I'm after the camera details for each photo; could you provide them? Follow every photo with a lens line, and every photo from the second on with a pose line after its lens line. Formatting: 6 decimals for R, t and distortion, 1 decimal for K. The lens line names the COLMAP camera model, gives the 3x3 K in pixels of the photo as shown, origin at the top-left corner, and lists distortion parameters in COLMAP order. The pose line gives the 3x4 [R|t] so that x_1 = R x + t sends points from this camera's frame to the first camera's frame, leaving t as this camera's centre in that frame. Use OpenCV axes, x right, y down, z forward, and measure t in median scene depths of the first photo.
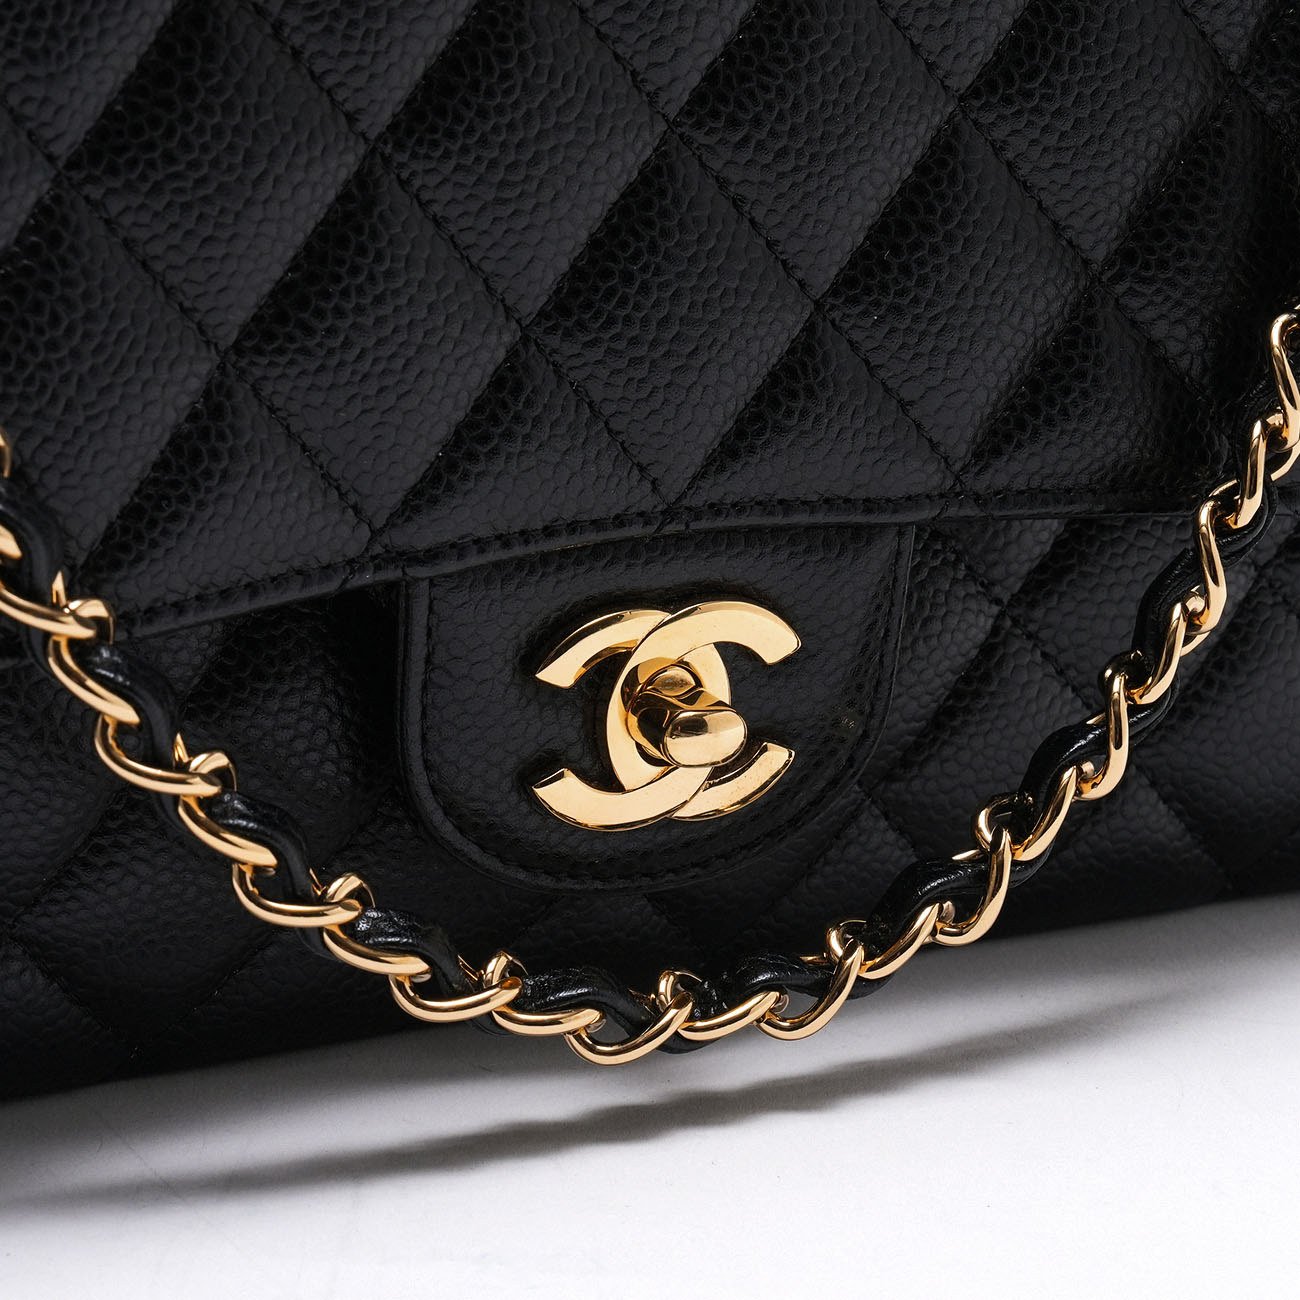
lens RADIAL K [[5100.5, 0, 656.0], [0, 5100.5, 646.5], [0, 0, 1]] dist [0.124967, 0.000000]
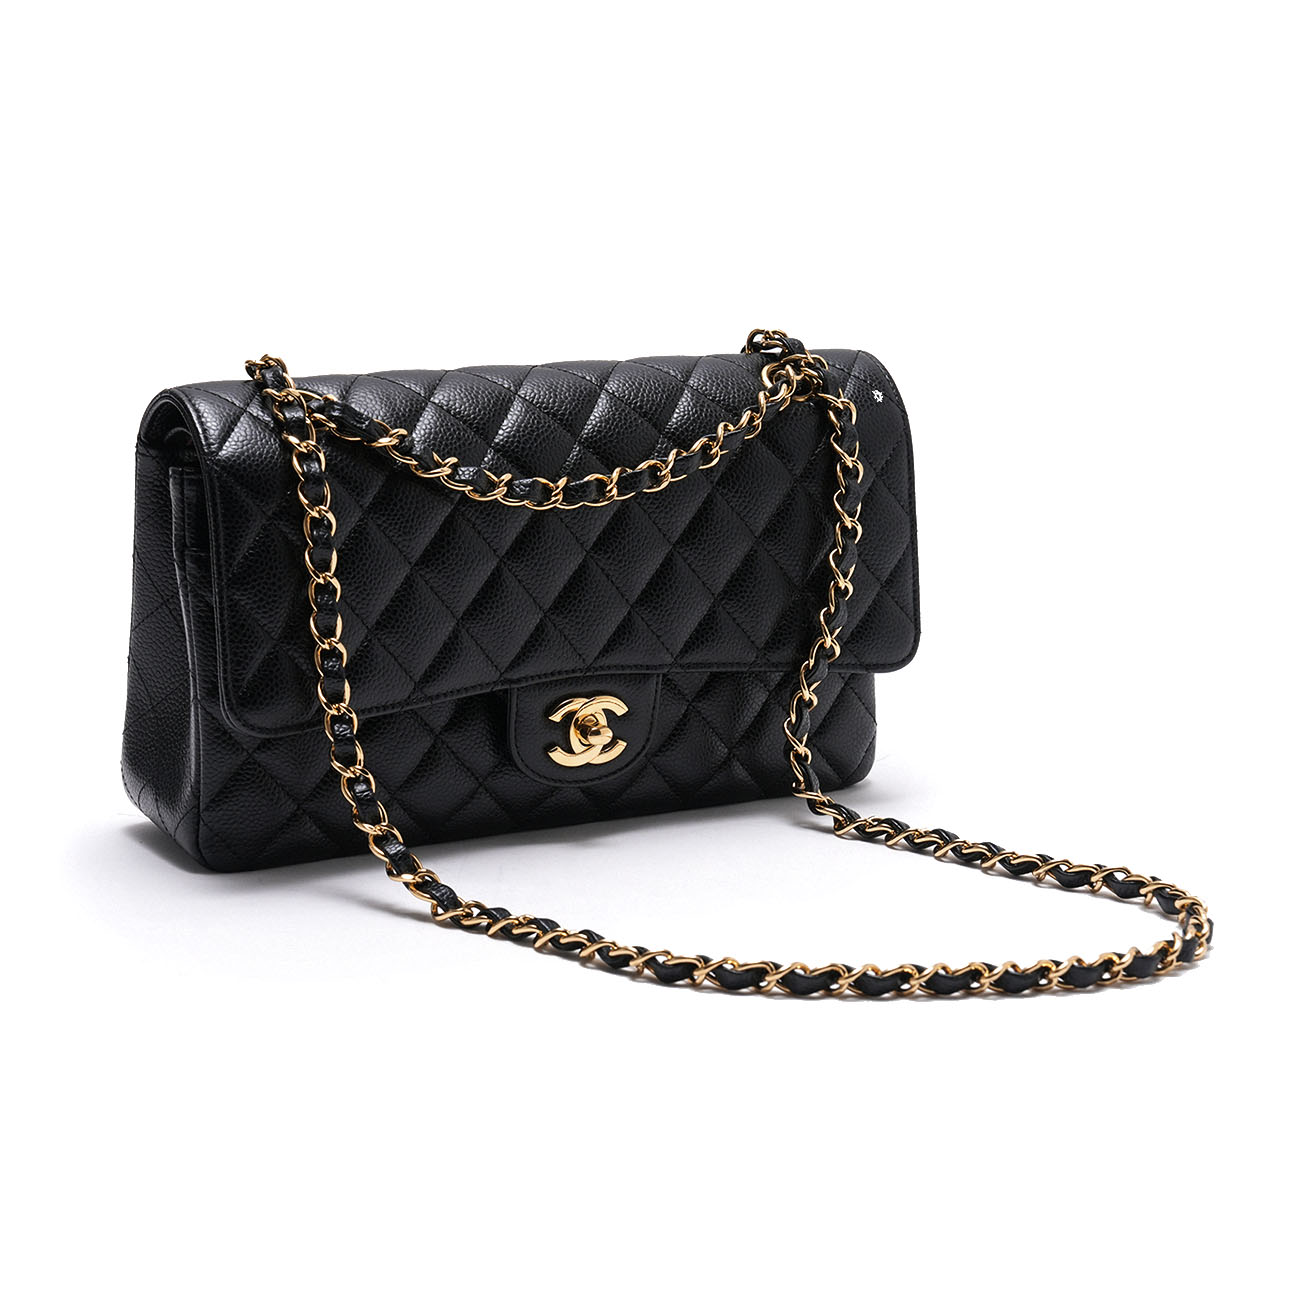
lens RADIAL K [[3995.8, 0, 649.7], [0, 3995.8, 651.1], [0, 0, 1]] dist [-0.167312, 0.000000]
pose [[0.998729, -0.012486, 0.048830, -0.084605], [0.017427, 0.994621, -0.102105, 0.229480], [-0.047292, 0.102826, 0.993574, -1.593685]]
